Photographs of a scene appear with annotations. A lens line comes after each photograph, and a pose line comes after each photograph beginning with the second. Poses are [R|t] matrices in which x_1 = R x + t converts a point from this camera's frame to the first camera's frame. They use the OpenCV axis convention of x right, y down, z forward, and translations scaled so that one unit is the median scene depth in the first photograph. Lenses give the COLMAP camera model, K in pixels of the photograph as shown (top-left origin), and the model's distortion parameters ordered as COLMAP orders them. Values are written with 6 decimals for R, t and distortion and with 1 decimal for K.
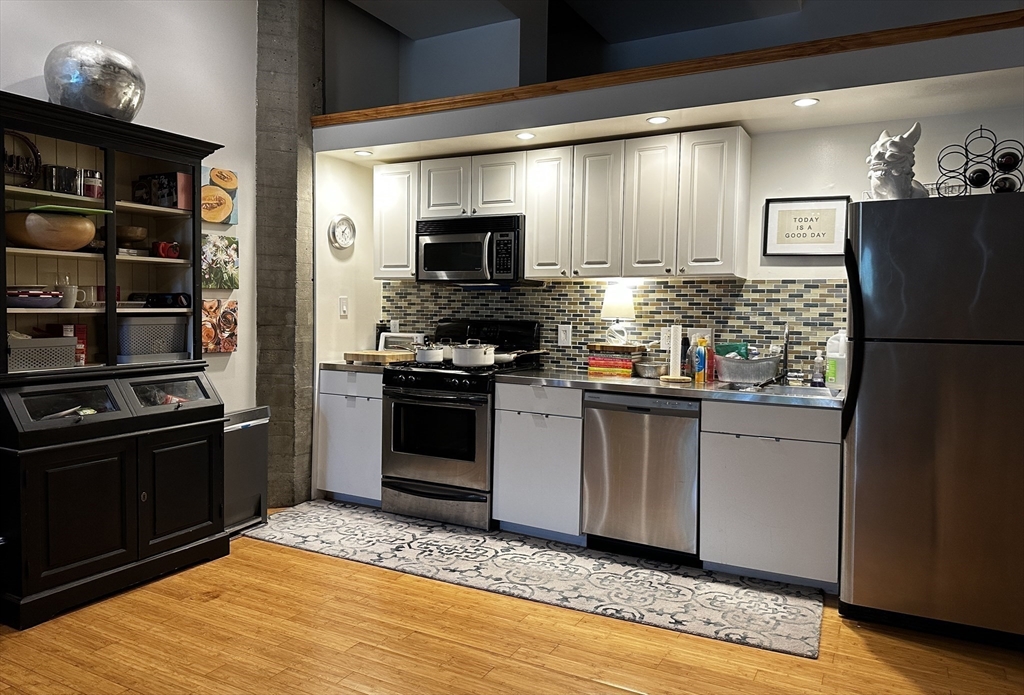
lens RADIAL K [[710.9, 0, 506.6], [0, 710.9, 331.7], [0, 0, 1]] dist [0.151507, -0.257021]
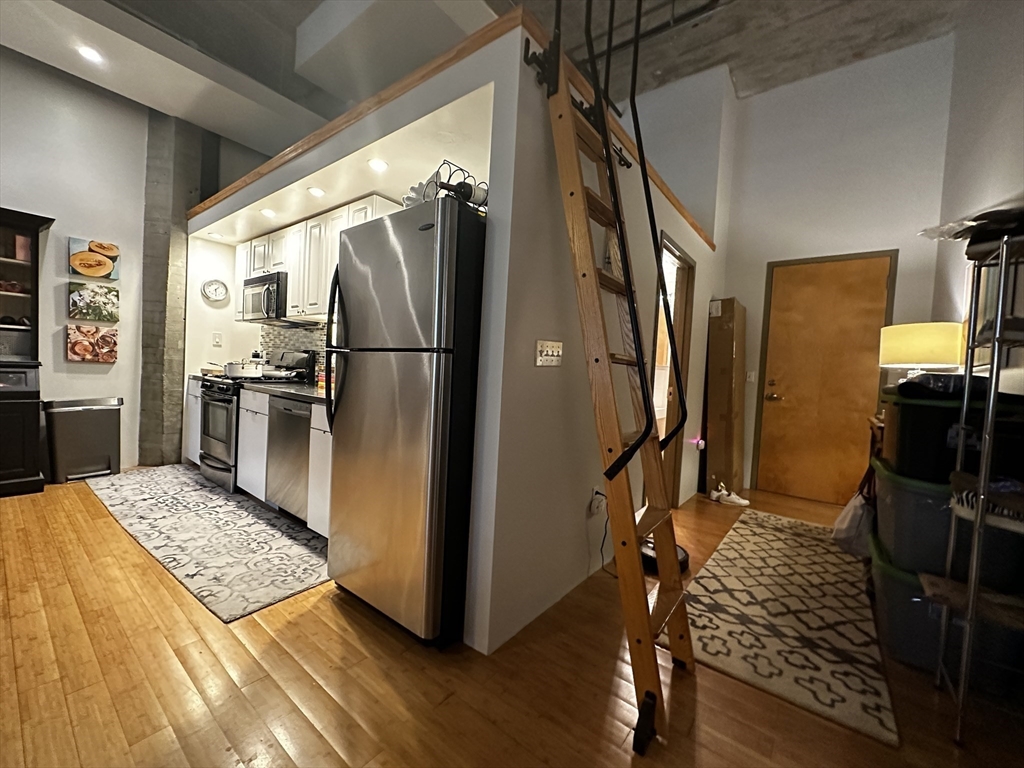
lens RADIAL K [[409.3, 0, 512.0], [0, 409.3, 384.0], [0, 0, 1]] dist [0.000219, 0.000026]
pose [[0.986312, 0.043611, -0.159017, 0.624122], [-0.044180, 0.999024, -0.000048, 0.038256], [0.158860, 0.007073, 0.987276, 0.287094]]
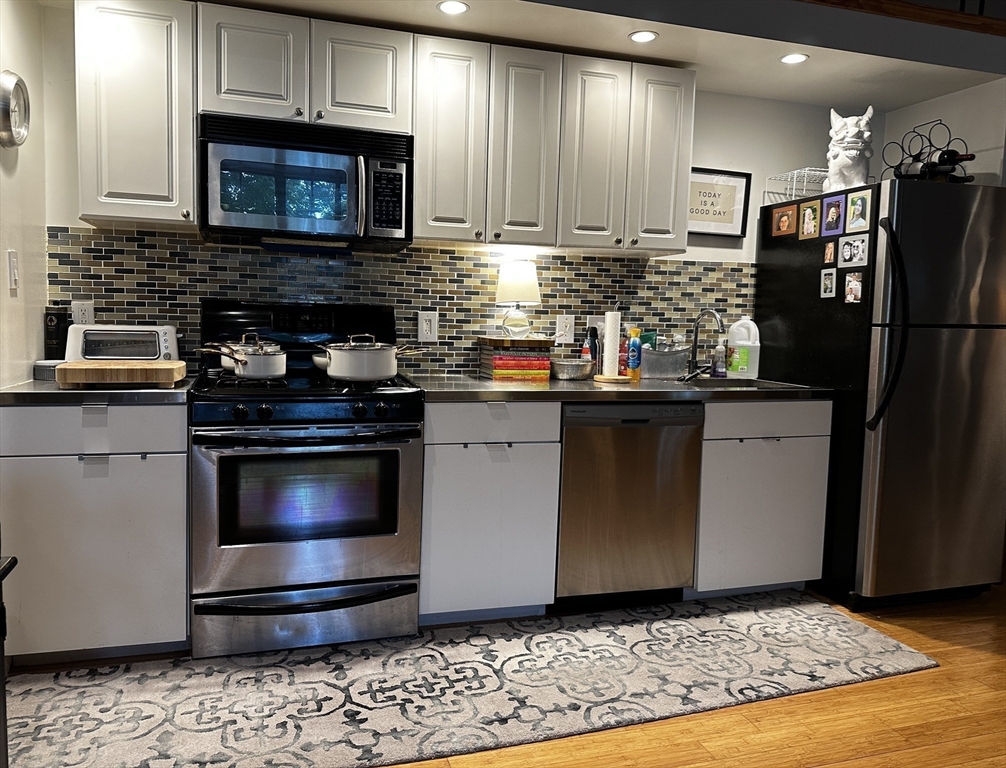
lens RADIAL K [[735.8, 0, 483.6], [0, 735.8, 378.2], [0, 0, 1]] dist [0.128739, -0.216763]
pose [[0.700346, -0.061466, 0.711152, -0.432496], [0.006770, 0.996813, 0.079489, -0.001699], [-0.713771, -0.050855, 0.698530, 0.499701]]
